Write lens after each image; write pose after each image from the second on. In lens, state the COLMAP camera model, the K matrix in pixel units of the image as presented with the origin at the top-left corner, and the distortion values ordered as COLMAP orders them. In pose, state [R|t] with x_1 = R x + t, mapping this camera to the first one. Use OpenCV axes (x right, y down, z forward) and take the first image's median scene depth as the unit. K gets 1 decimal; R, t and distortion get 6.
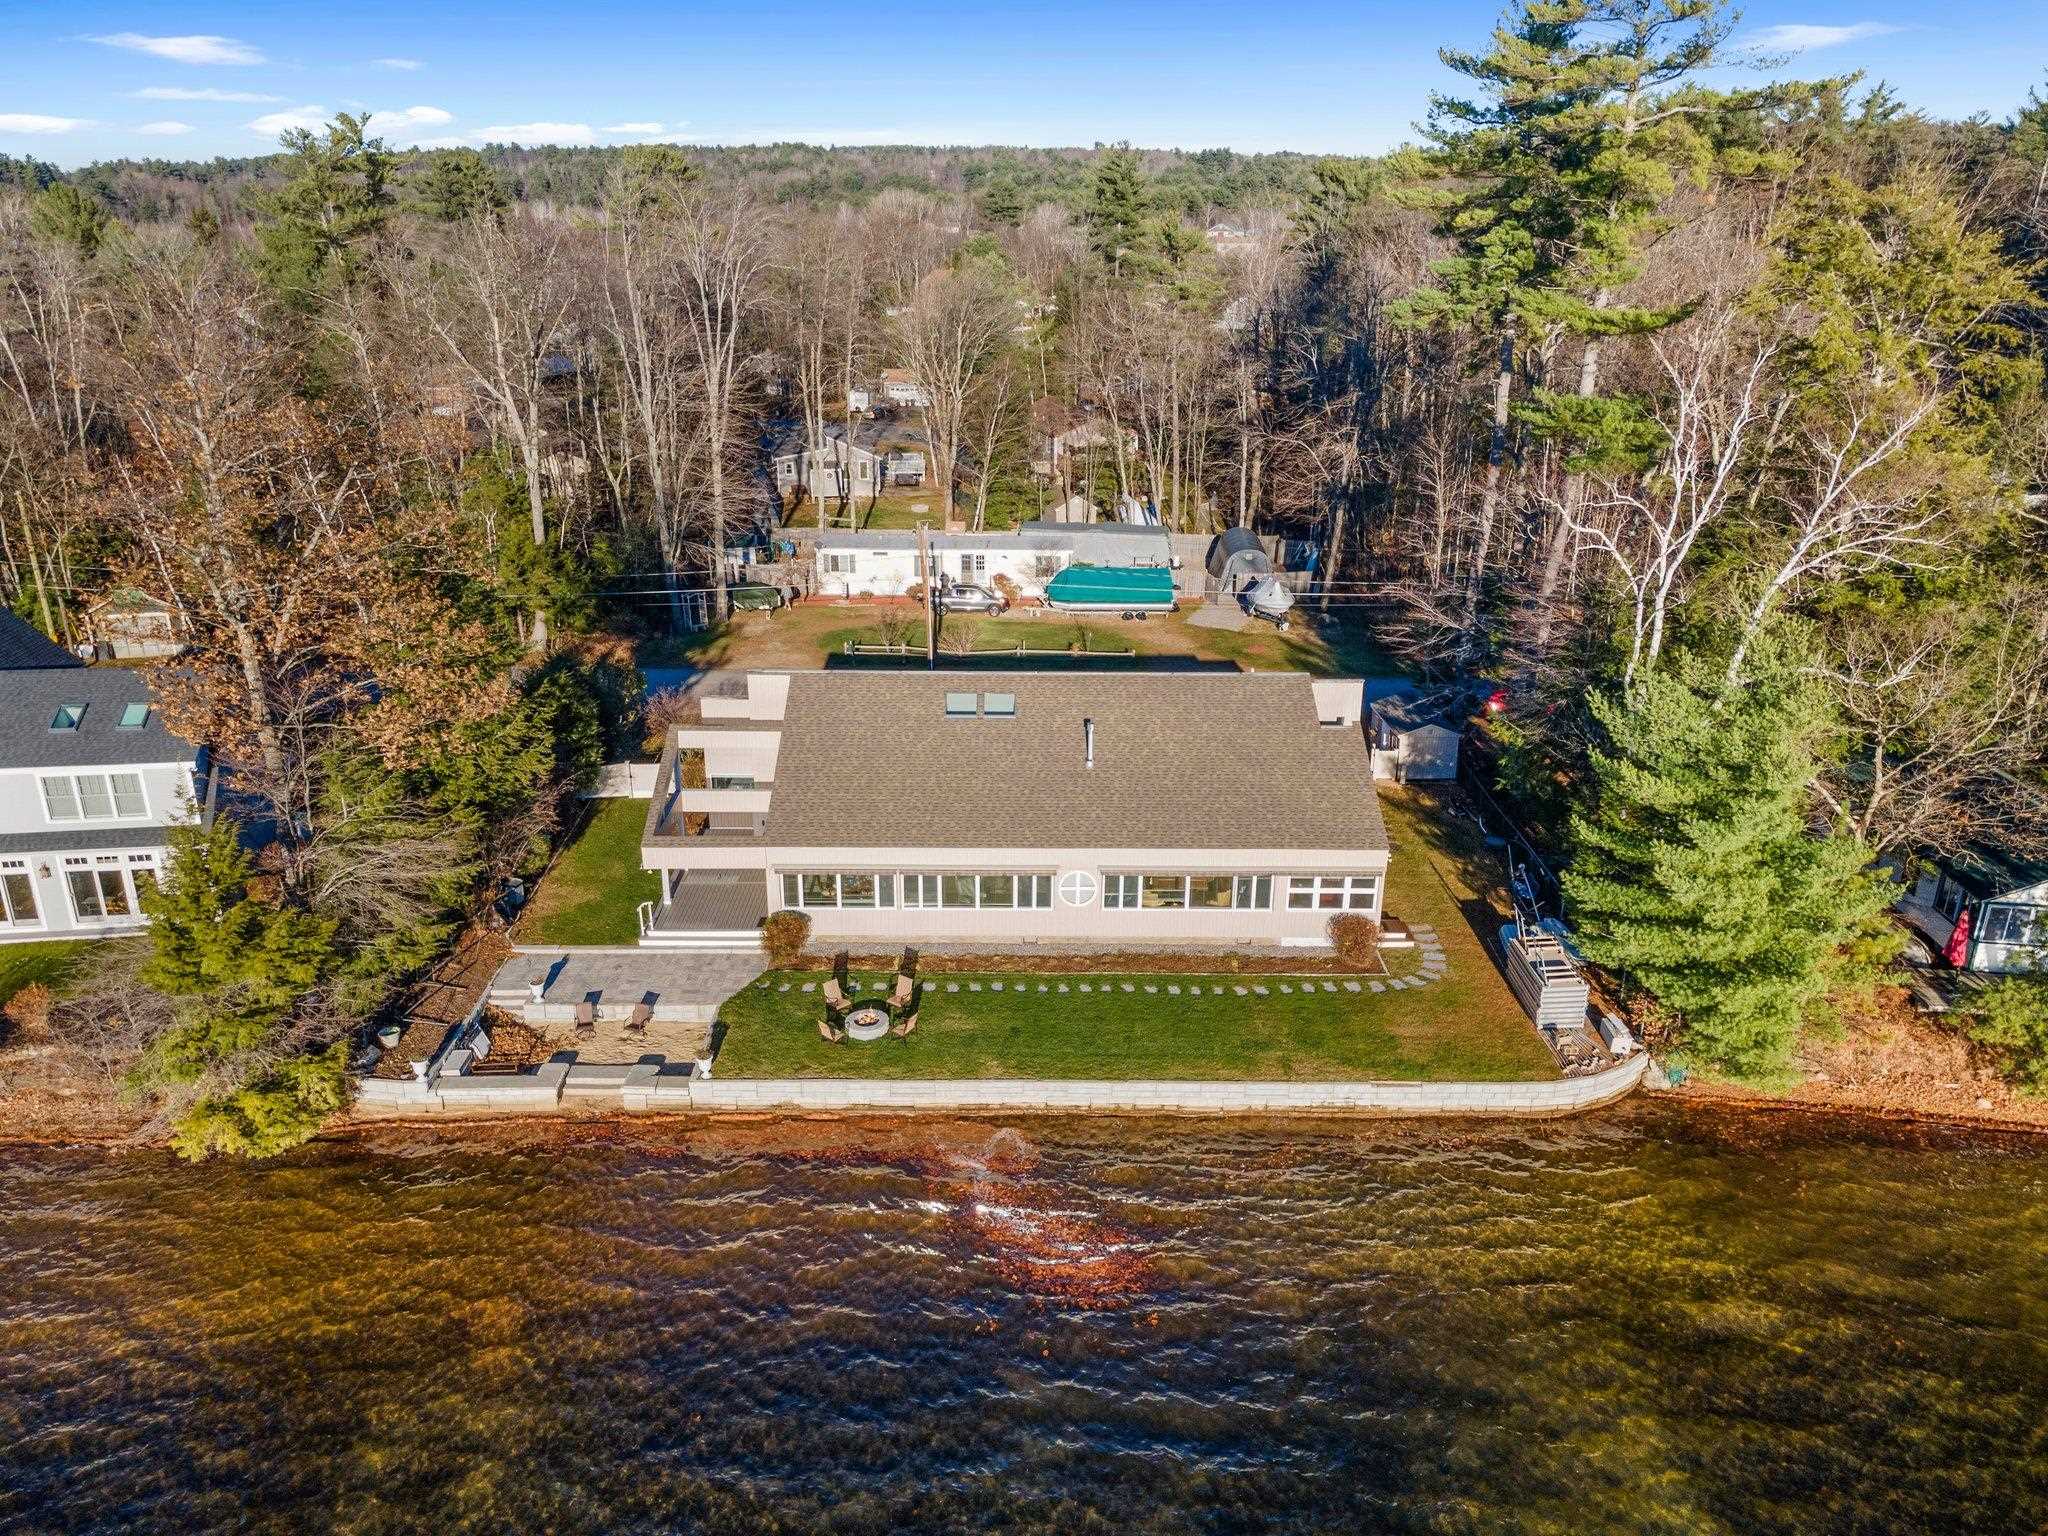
lens RADIAL K [[1507.0, 0, 1024.0], [0, 1507.0, 768.0], [0, 0, 1]] dist [0.049480, 0.004696]
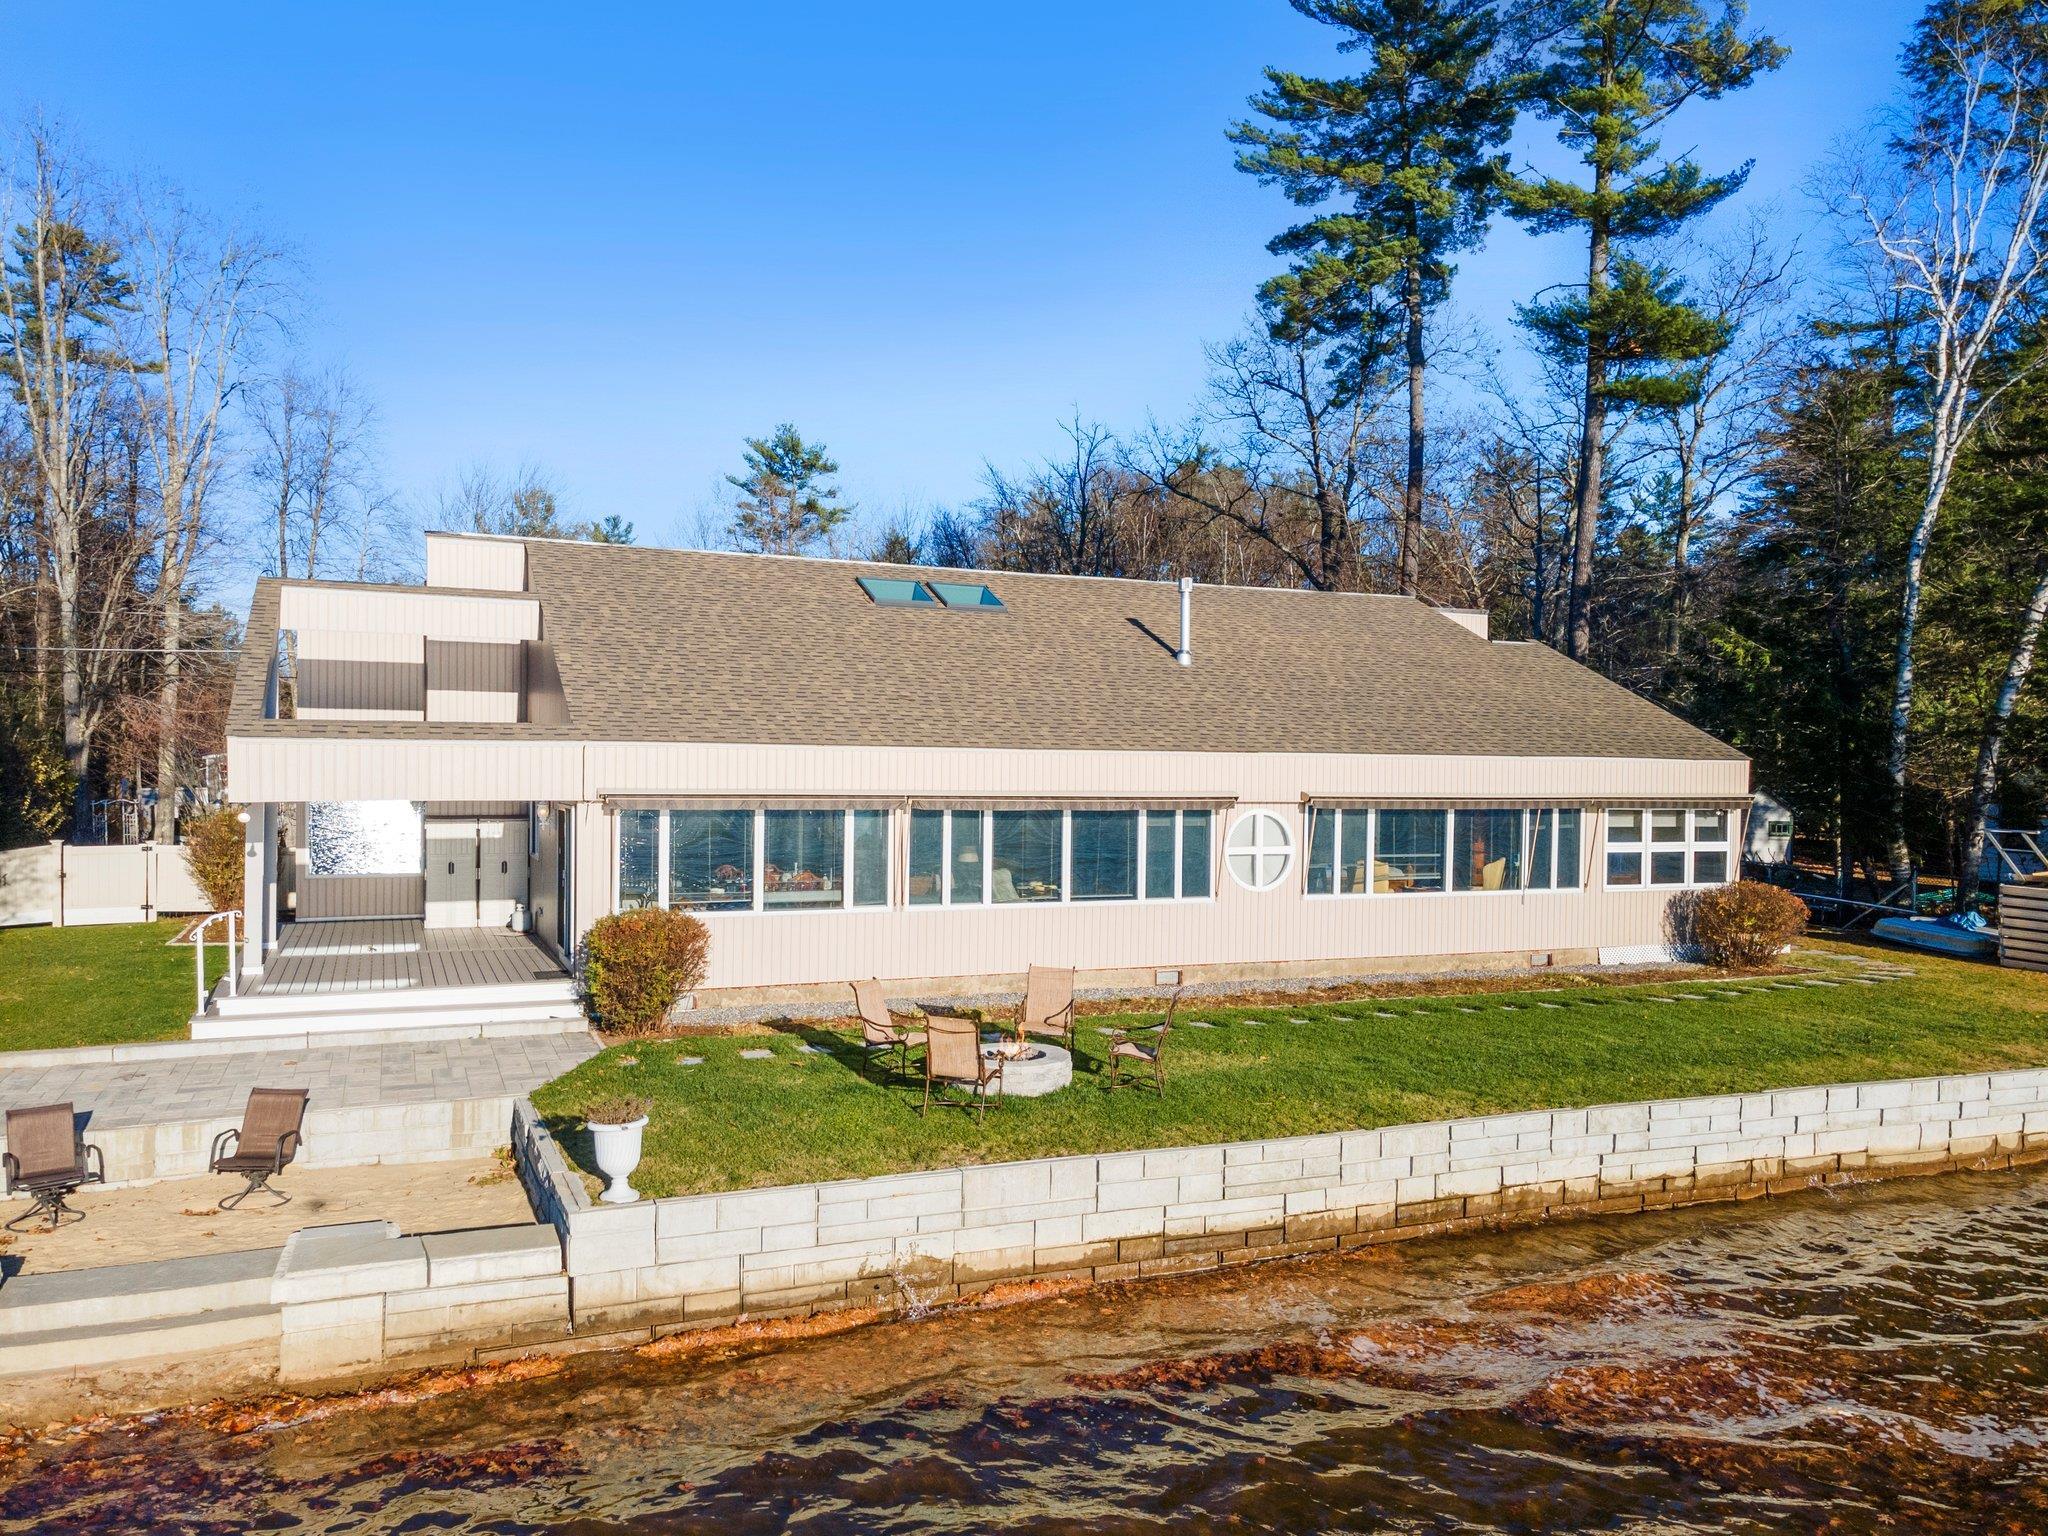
lens RADIAL K [[1507.0, 0, 1024.0], [0, 1507.0, 768.0], [0, 0, 1]] dist [0.049480, 0.004696]
pose [[0.922182, 0.004895, 0.386726, -0.214916], [0.129900, 0.937912, -0.321630, 0.198908], [-0.364289, 0.346837, 0.864290, 0.609587]]
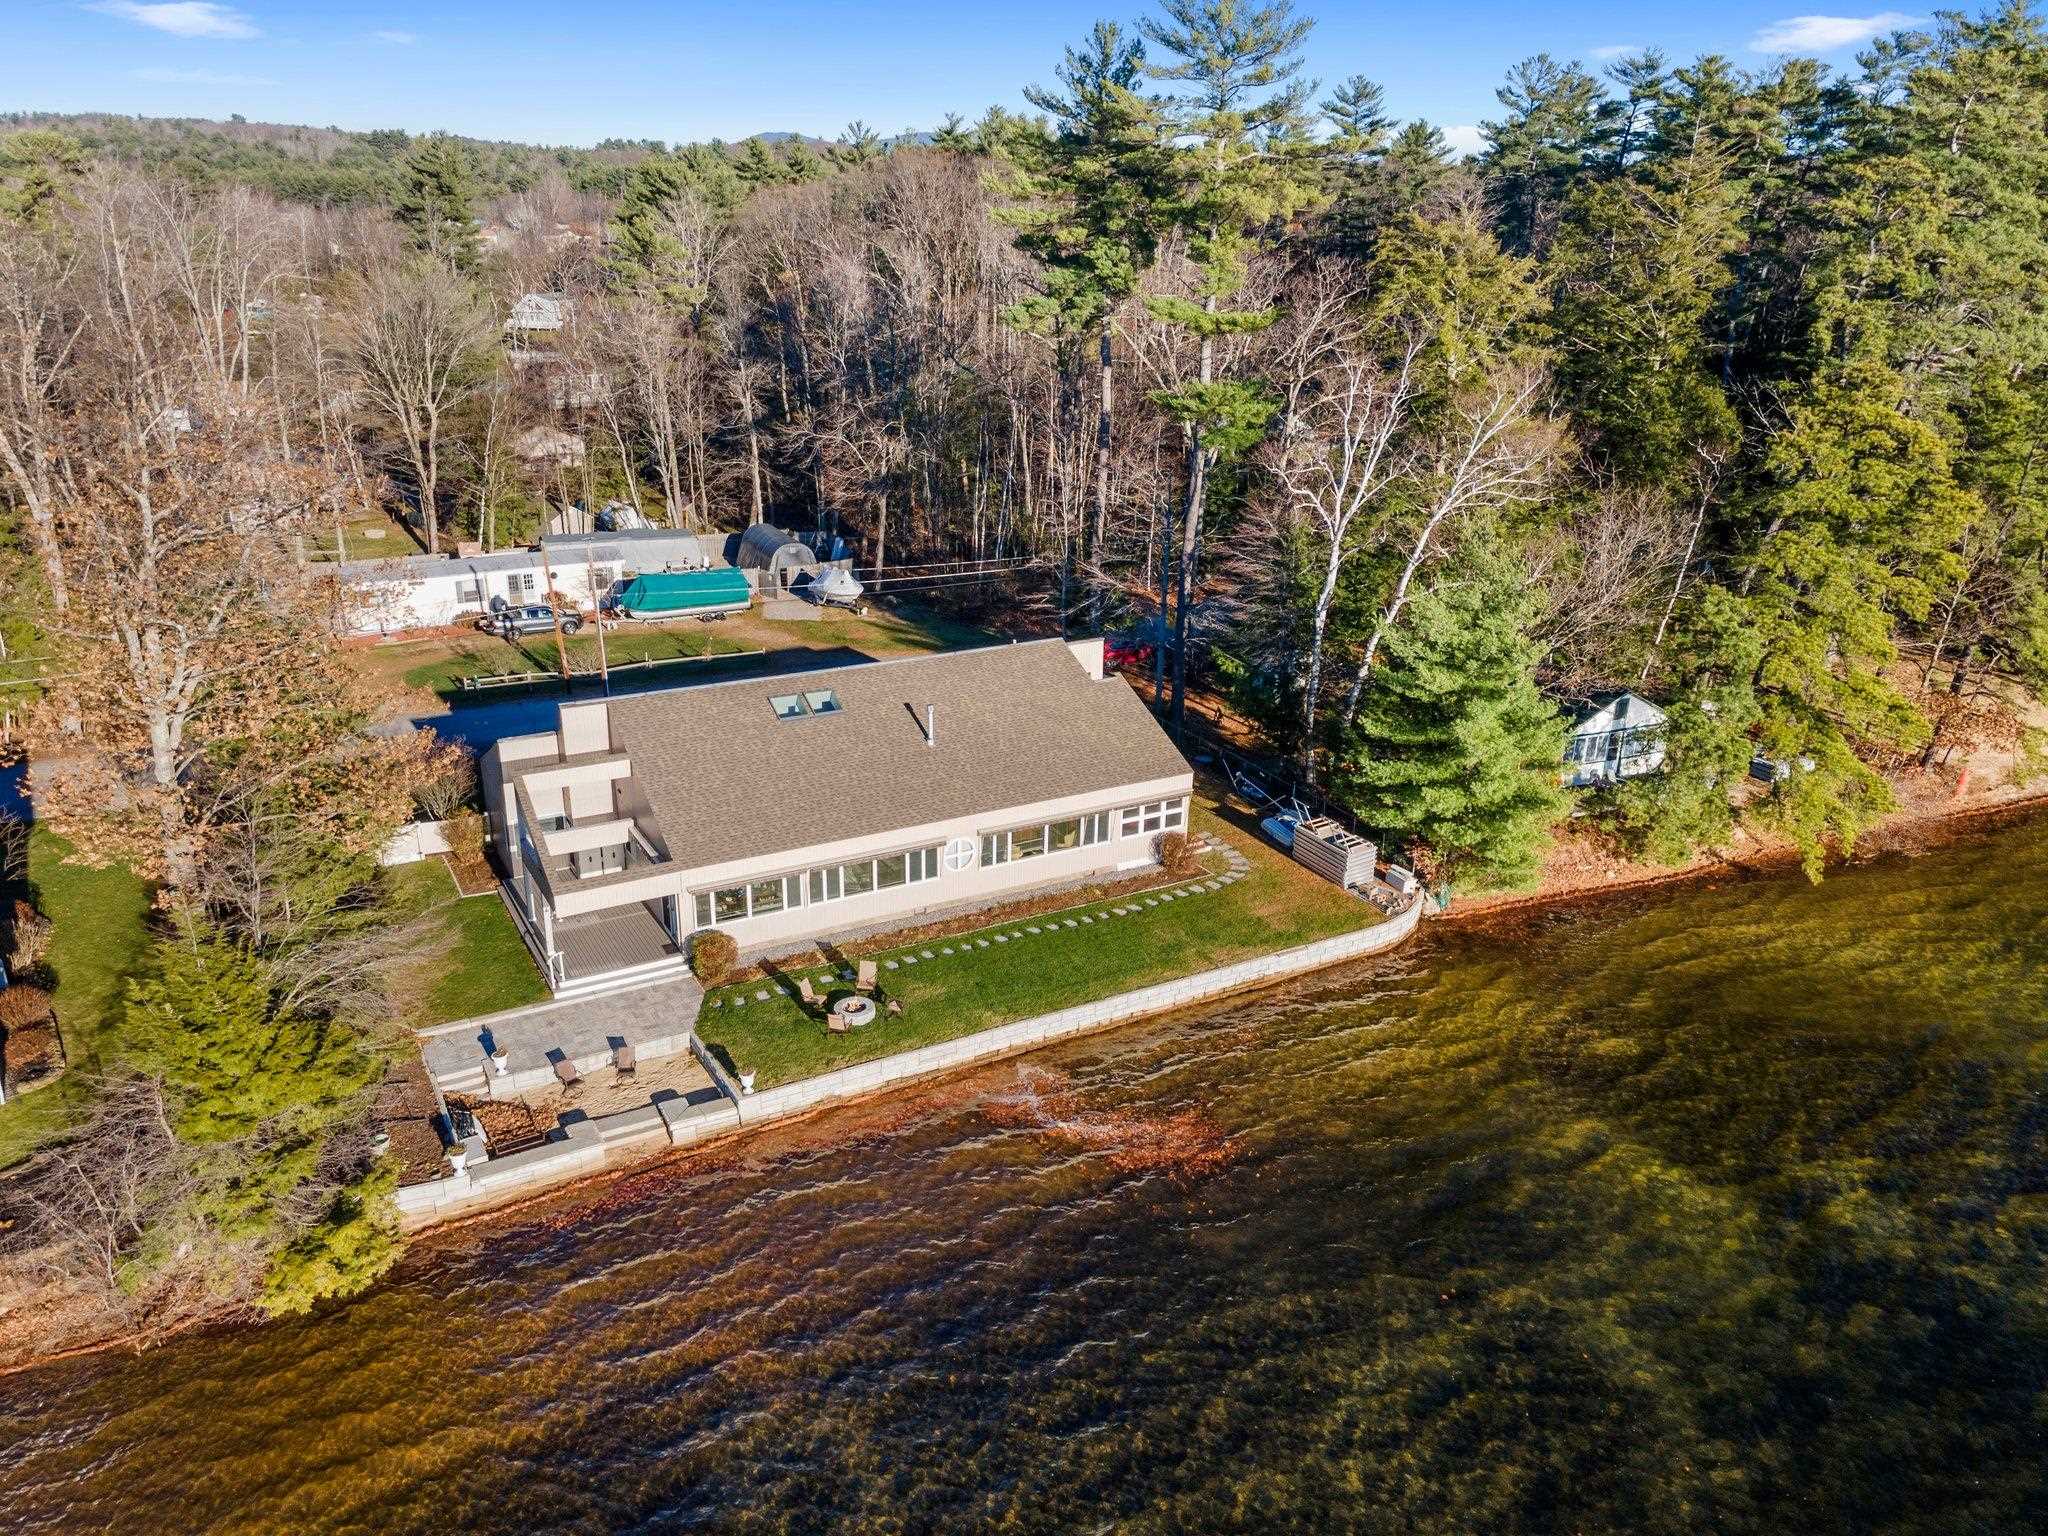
lens RADIAL K [[1507.0, 0, 1024.0], [0, 1507.0, 768.0], [0, 0, 1]] dist [0.049480, 0.004696]
pose [[0.876785, -0.162179, 0.452709, -0.407200], [0.159751, 0.986181, 0.043893, -0.022234], [-0.453572, 0.033836, 0.890577, 0.003400]]
